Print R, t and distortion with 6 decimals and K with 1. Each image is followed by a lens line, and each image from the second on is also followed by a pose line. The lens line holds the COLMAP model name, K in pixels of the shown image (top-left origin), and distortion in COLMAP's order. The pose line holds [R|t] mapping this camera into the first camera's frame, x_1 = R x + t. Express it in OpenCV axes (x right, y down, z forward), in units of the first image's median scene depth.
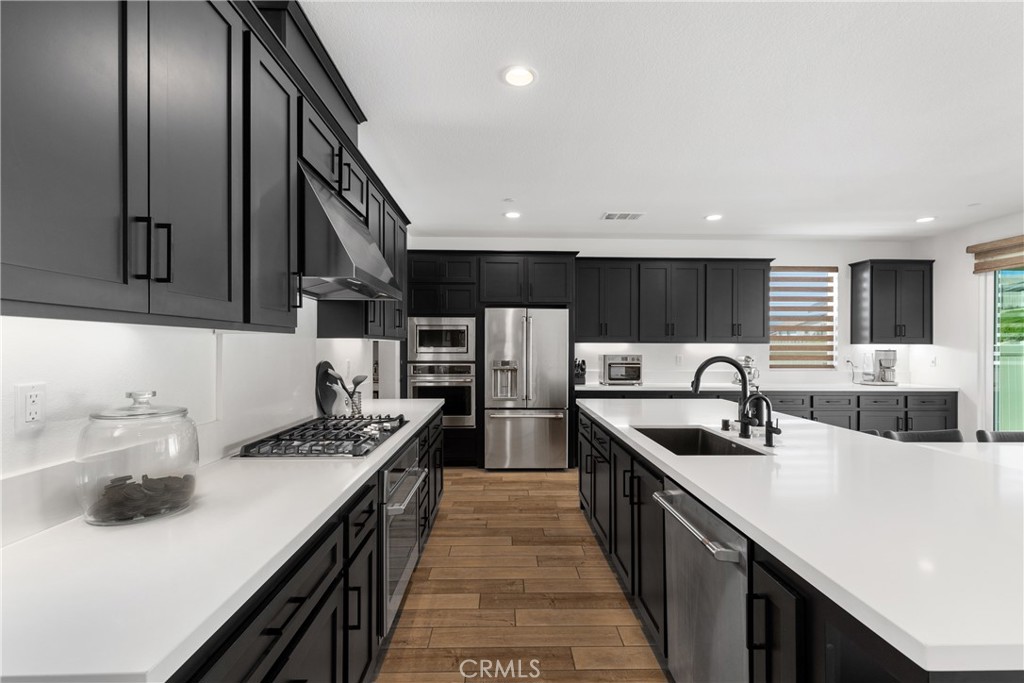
lens RADIAL K [[462.6, 0, 516.7], [0, 462.6, 343.1], [0, 0, 1]] dist [0.012041, -0.000913]
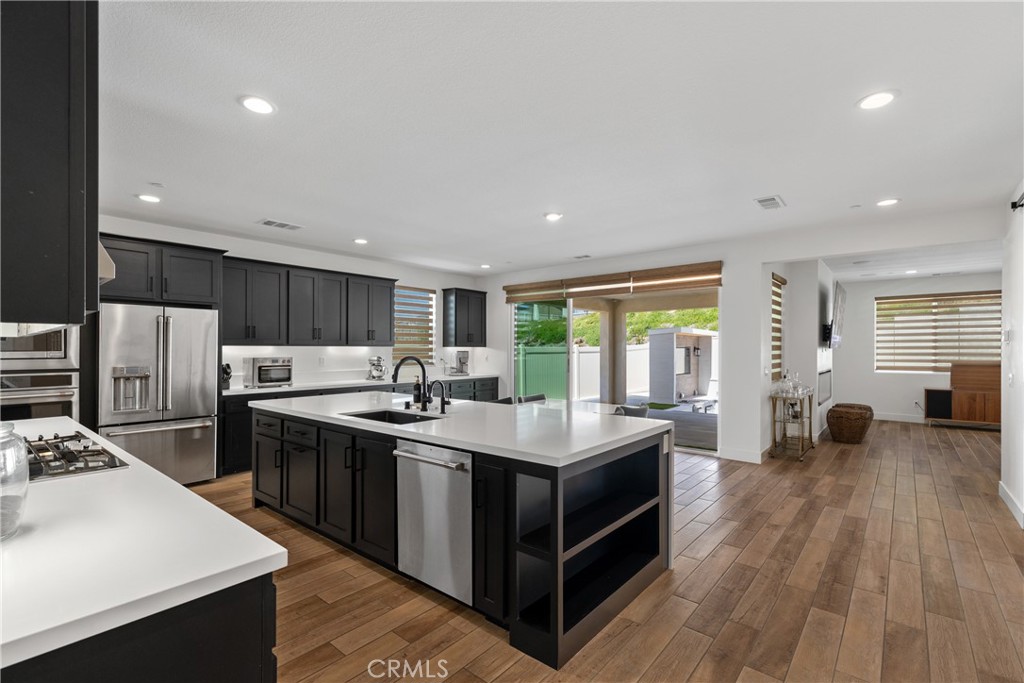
lens RADIAL K [[462.6, 0, 511.2], [0, 462.6, 347.1], [0, 0, 1]] dist [0.012041, -0.000913]
pose [[0.672905, -0.000882, 0.739728, -0.180048], [-0.001946, 0.999994, 0.002963, -0.001644], [-0.739726, -0.003433, 0.672899, -0.082717]]
